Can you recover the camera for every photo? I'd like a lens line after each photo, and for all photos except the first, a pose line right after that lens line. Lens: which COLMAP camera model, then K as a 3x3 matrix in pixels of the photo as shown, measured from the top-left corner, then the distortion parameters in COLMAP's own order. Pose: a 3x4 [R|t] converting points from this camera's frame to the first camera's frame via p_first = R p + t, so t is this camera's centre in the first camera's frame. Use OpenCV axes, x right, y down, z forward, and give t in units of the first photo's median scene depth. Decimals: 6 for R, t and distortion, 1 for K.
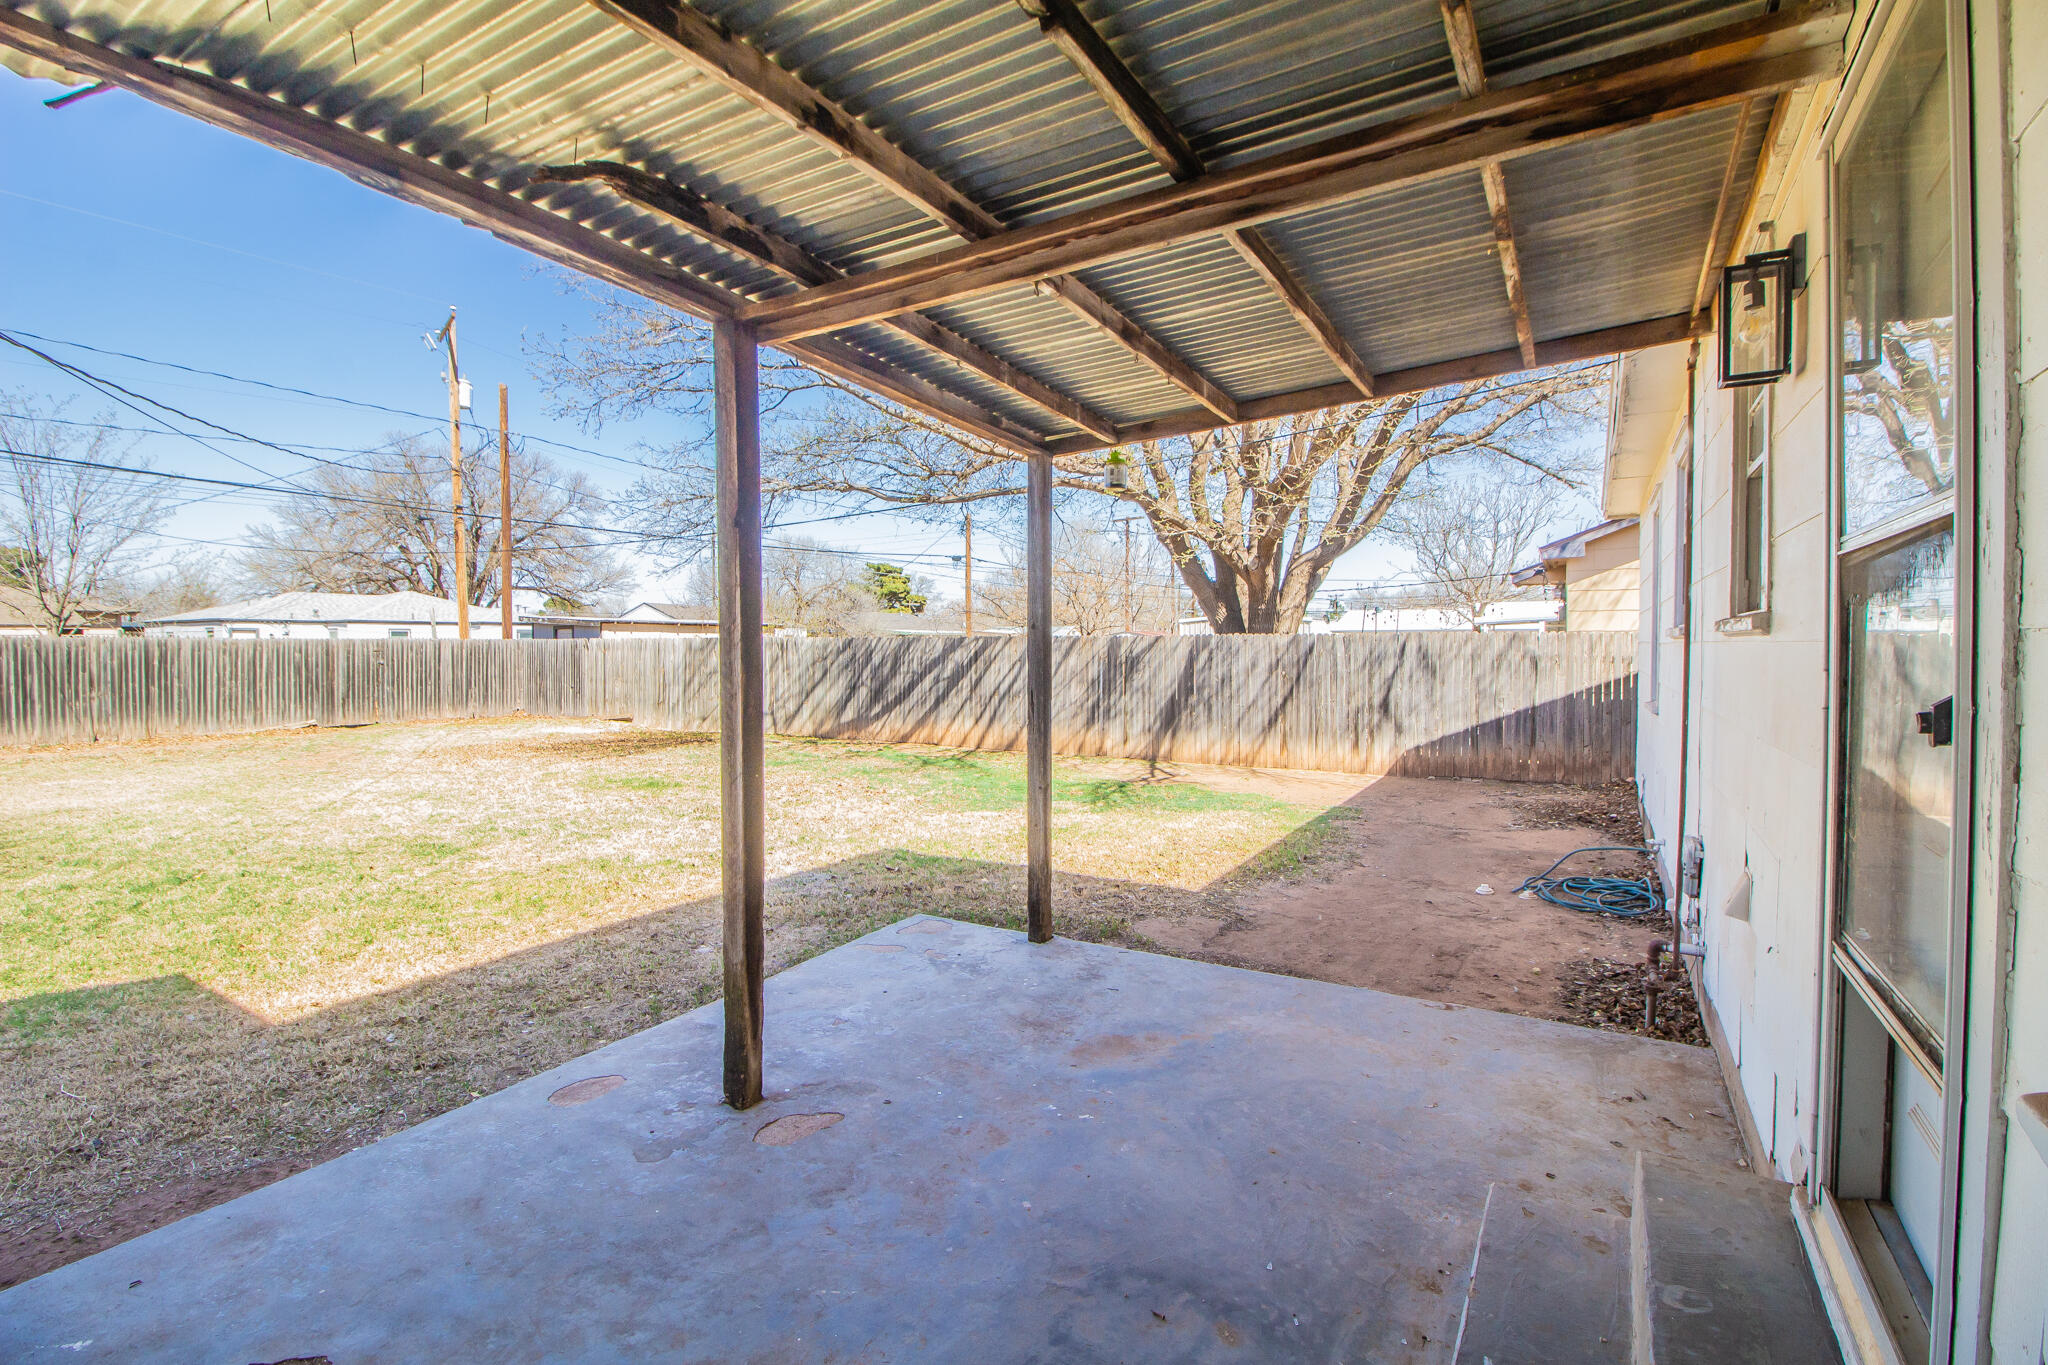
lens RADIAL K [[962.0, 0, 1017.8], [0, 962.0, 665.5], [0, 0, 1]] dist [-0.000962, -0.000093]
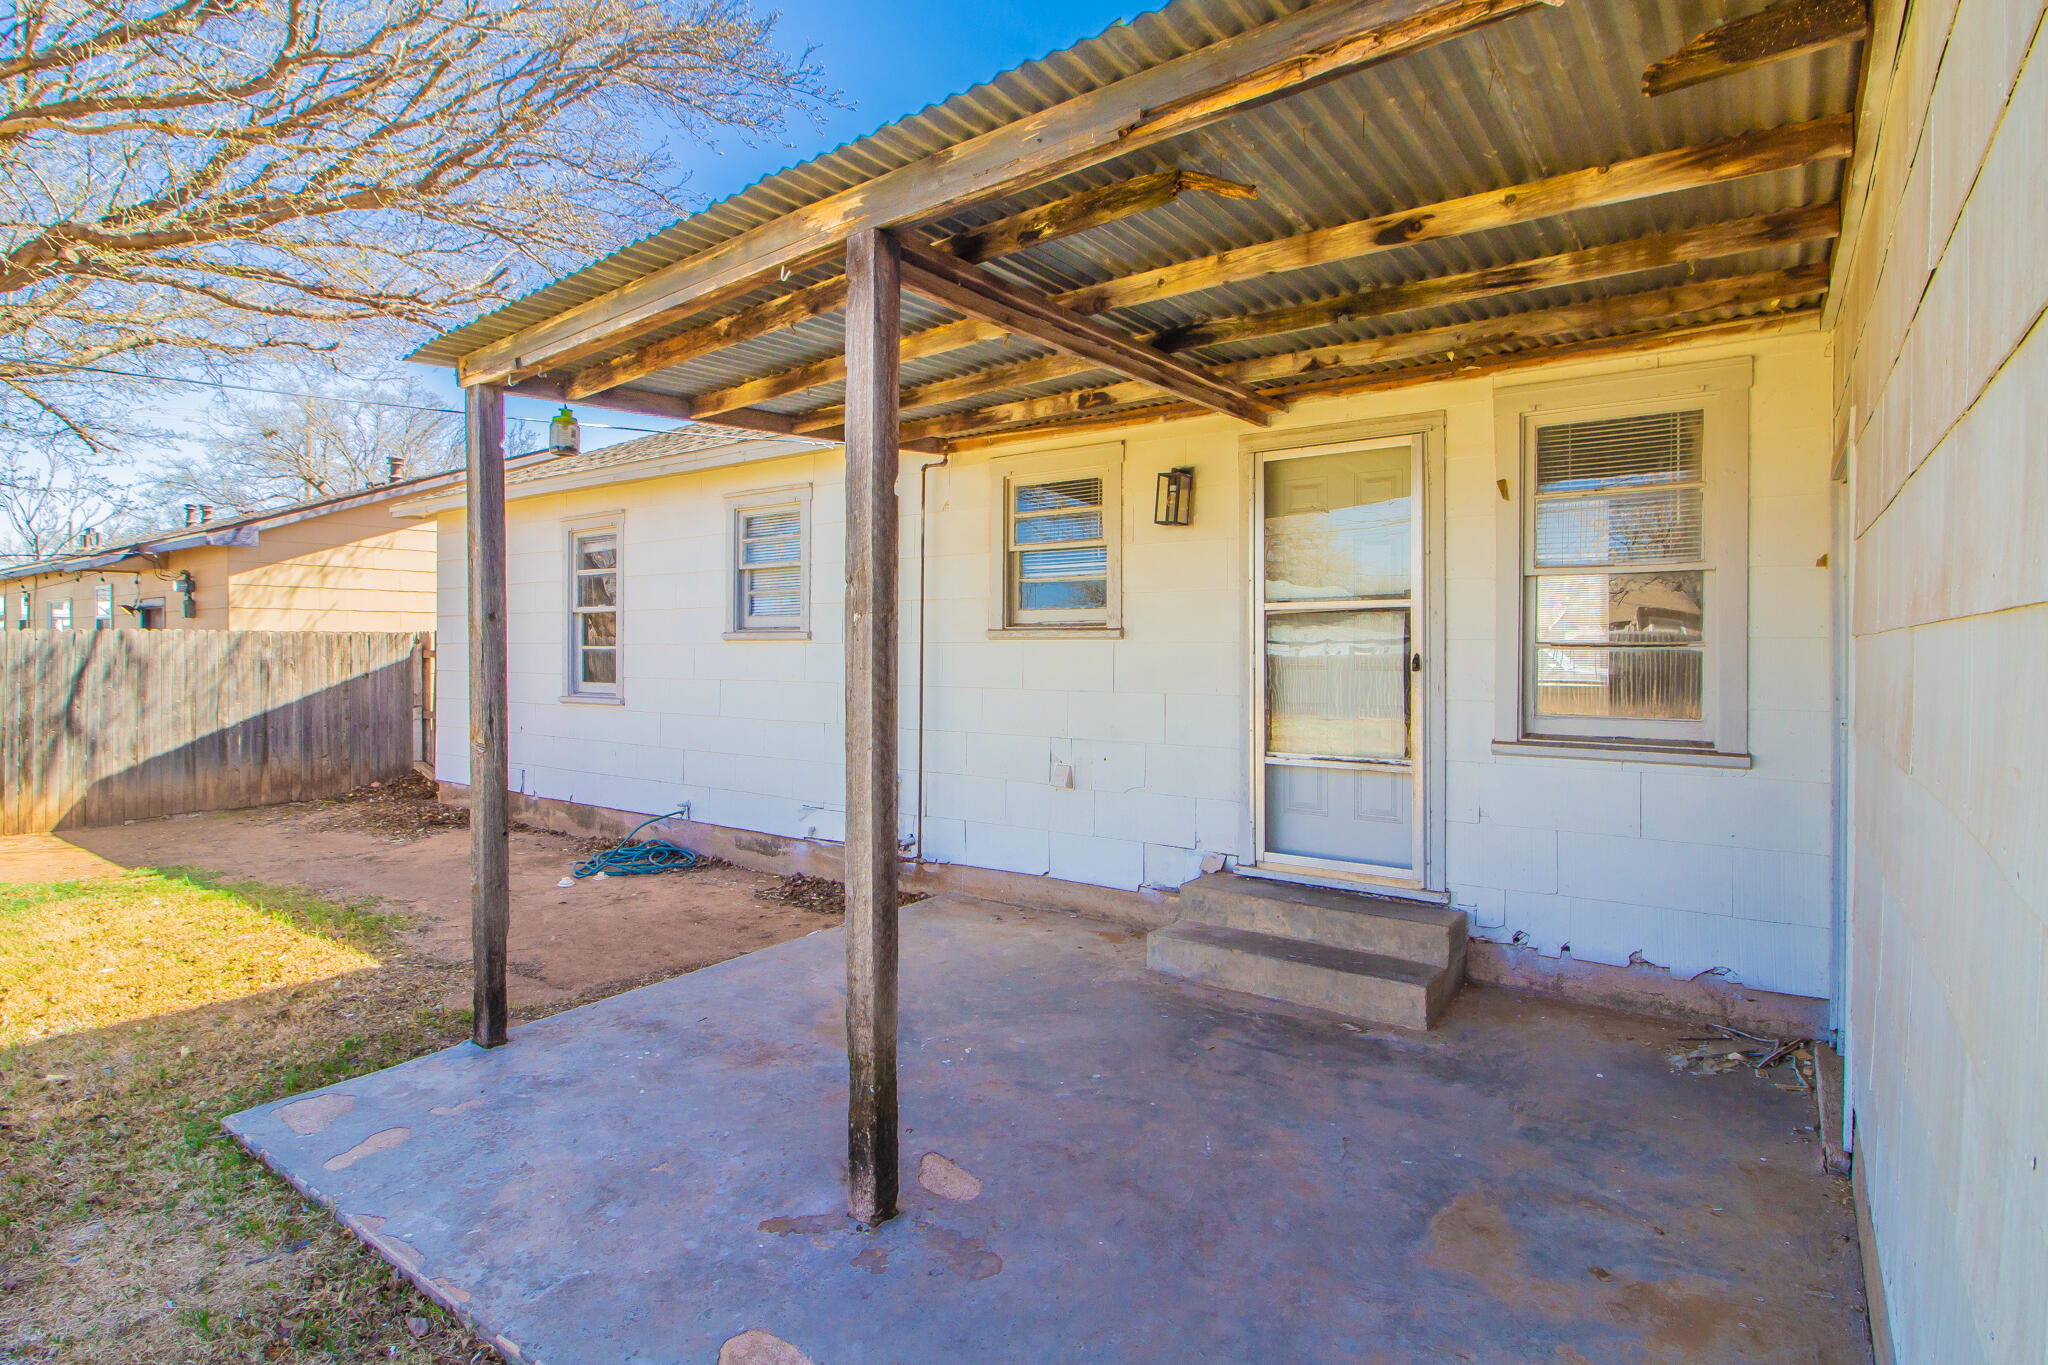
lens RADIAL K [[1011.1, 0, 1056.1], [0, 1011.1, 667.4], [0, 0, 1]] dist [0.001135, 0.000277]
pose [[0.067564, -0.018760, 0.997539, -0.687111], [0.021162, 0.999625, 0.017366, -0.007128], [-0.997491, 0.019937, 0.067935, 0.487372]]
